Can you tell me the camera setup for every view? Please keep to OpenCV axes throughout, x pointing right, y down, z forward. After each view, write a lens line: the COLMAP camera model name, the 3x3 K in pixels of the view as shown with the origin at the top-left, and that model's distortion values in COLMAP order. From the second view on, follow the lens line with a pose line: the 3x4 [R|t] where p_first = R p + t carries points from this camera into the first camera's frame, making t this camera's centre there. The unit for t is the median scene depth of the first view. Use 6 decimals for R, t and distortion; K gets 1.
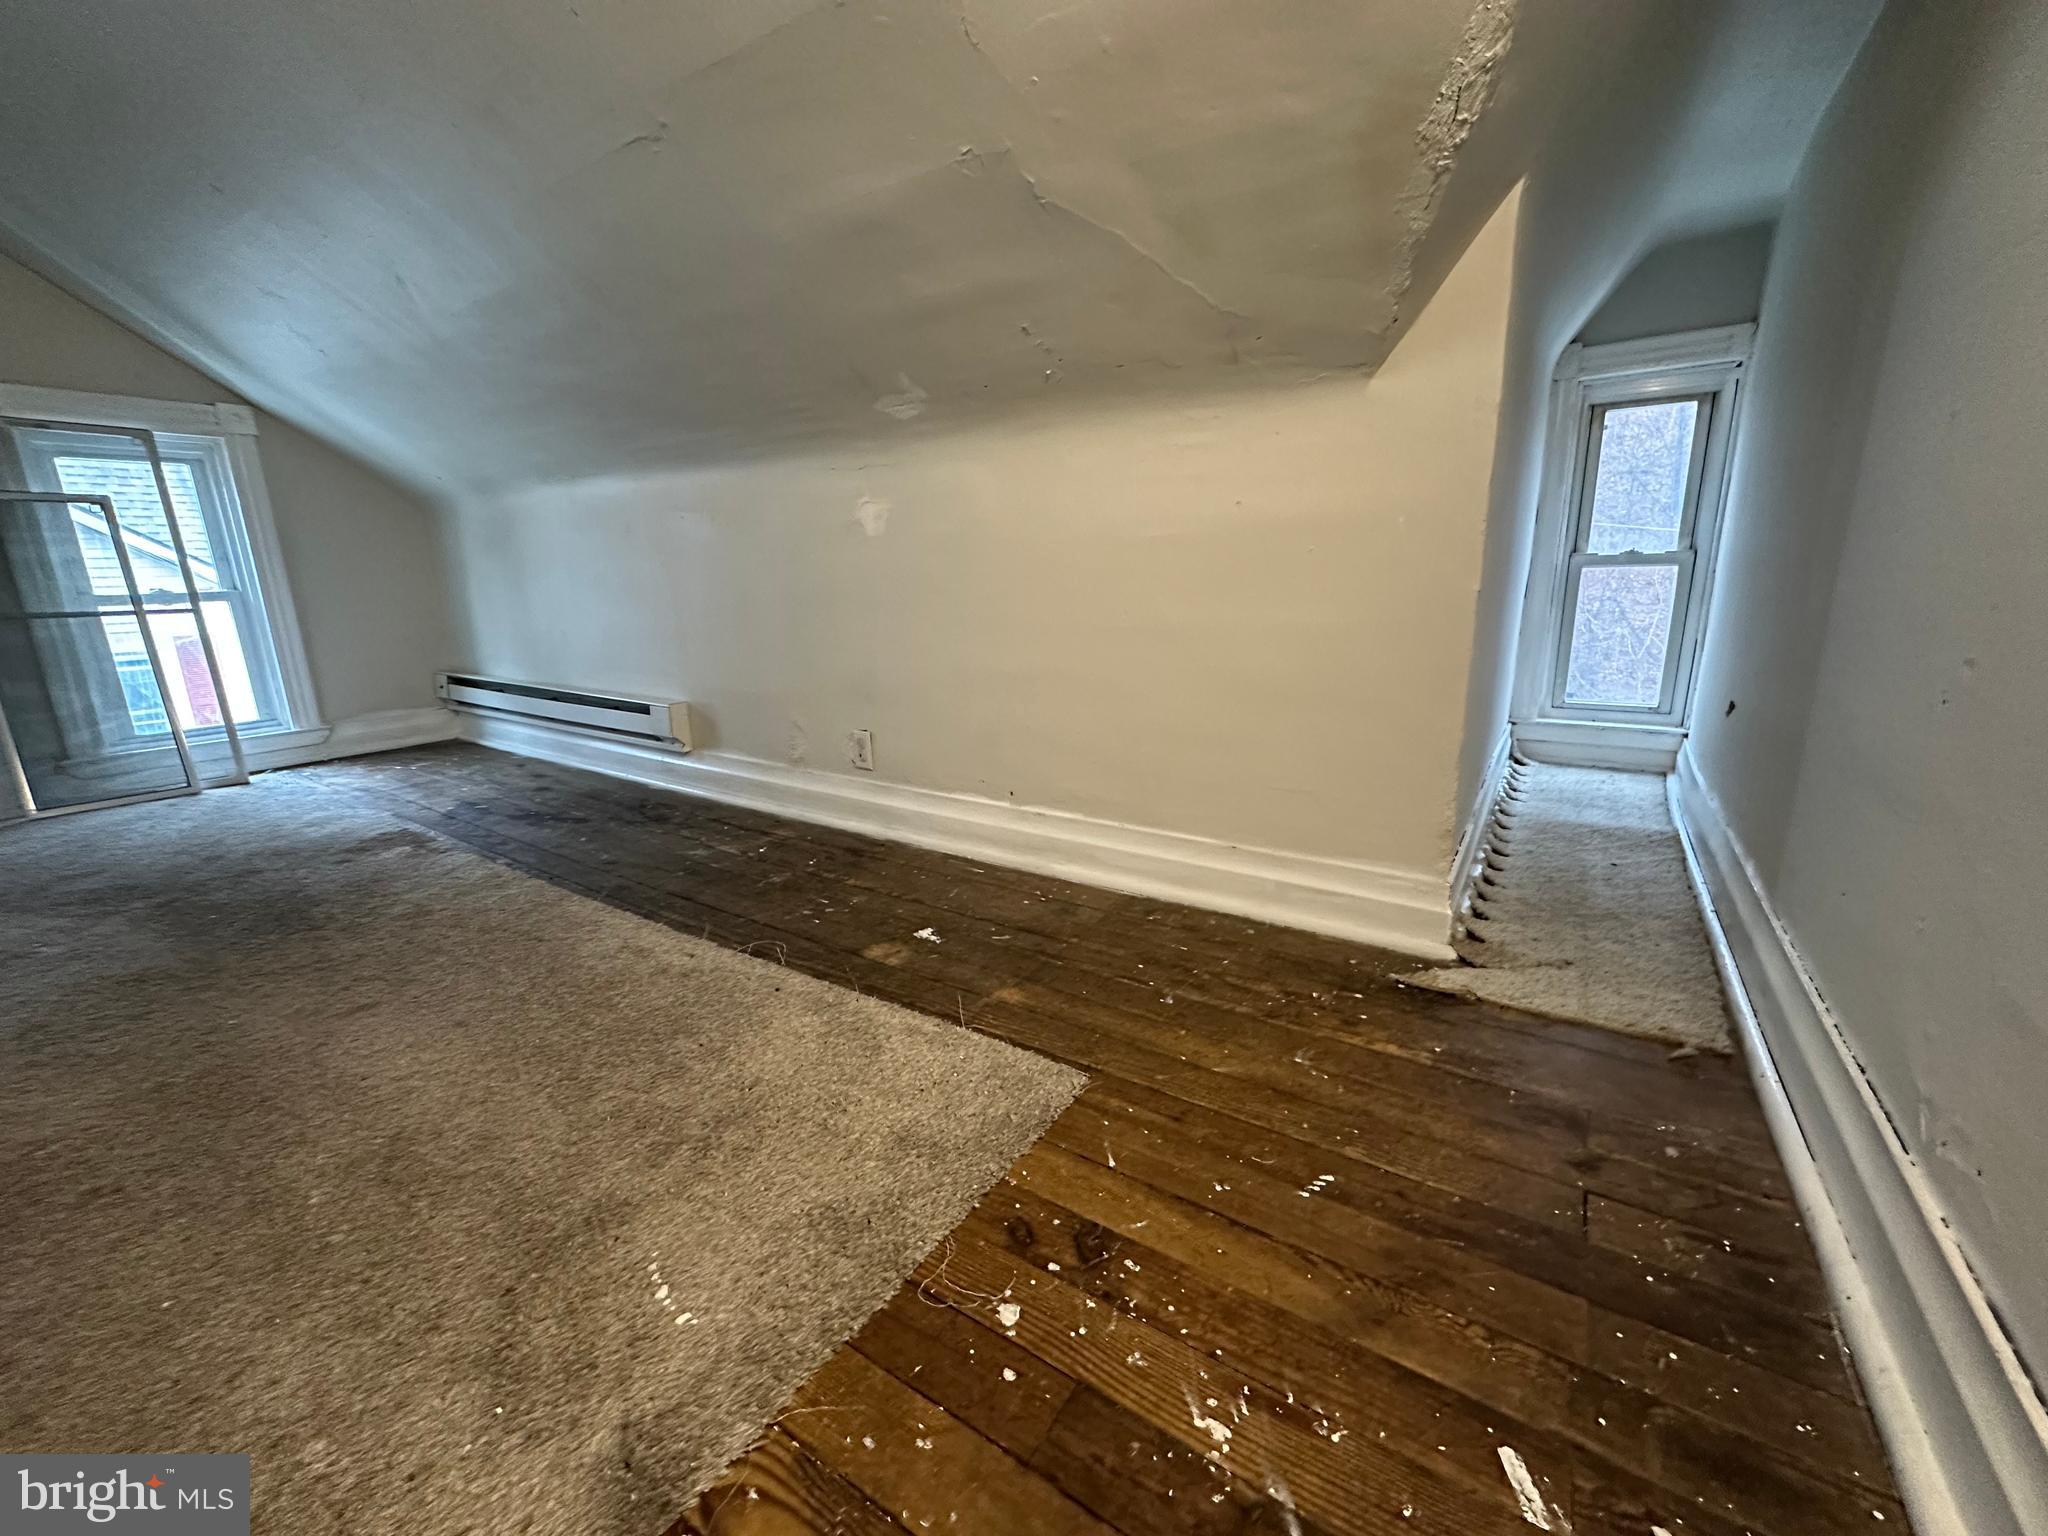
lens RADIAL K [[820.4, 0, 1018.7], [0, 820.4, 766.5], [0, 0, 1]] dist [-0.001395, 0.000782]
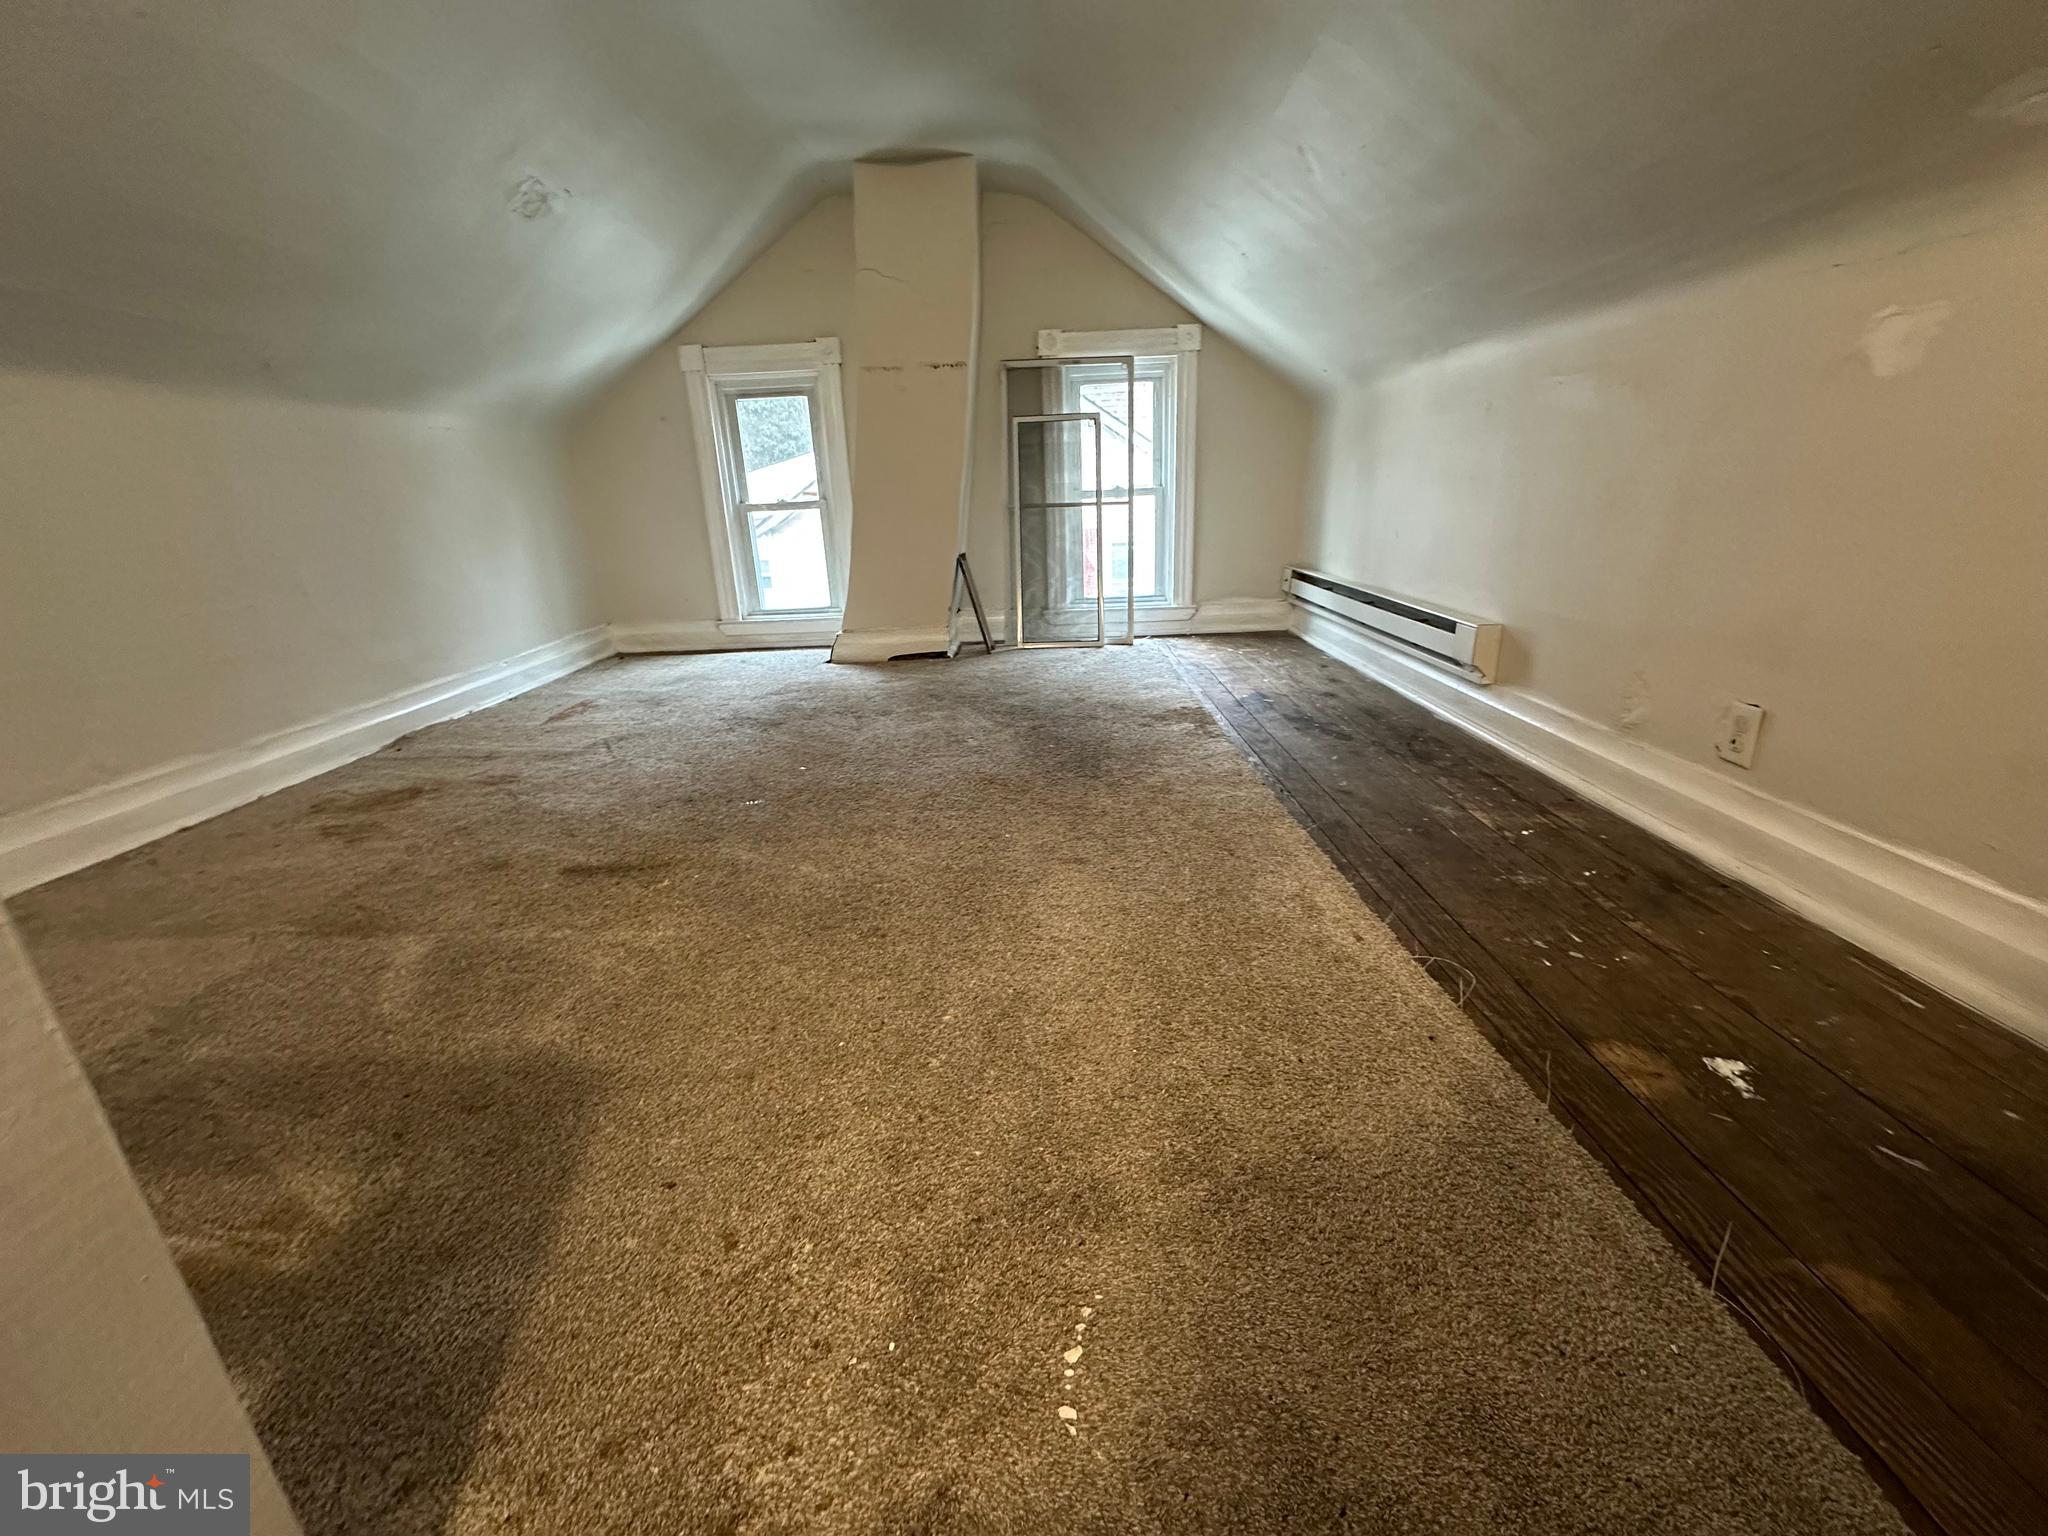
lens RADIAL K [[820.4, 0, 1018.7], [0, 820.4, 766.5], [0, 0, 1]] dist [-0.001395, 0.000782]
pose [[0.556067, 0.263463, -0.788274, 0.008455], [-0.173233, 0.964338, 0.200105, -0.028225], [0.812883, 0.025283, 0.581877, 0.175345]]
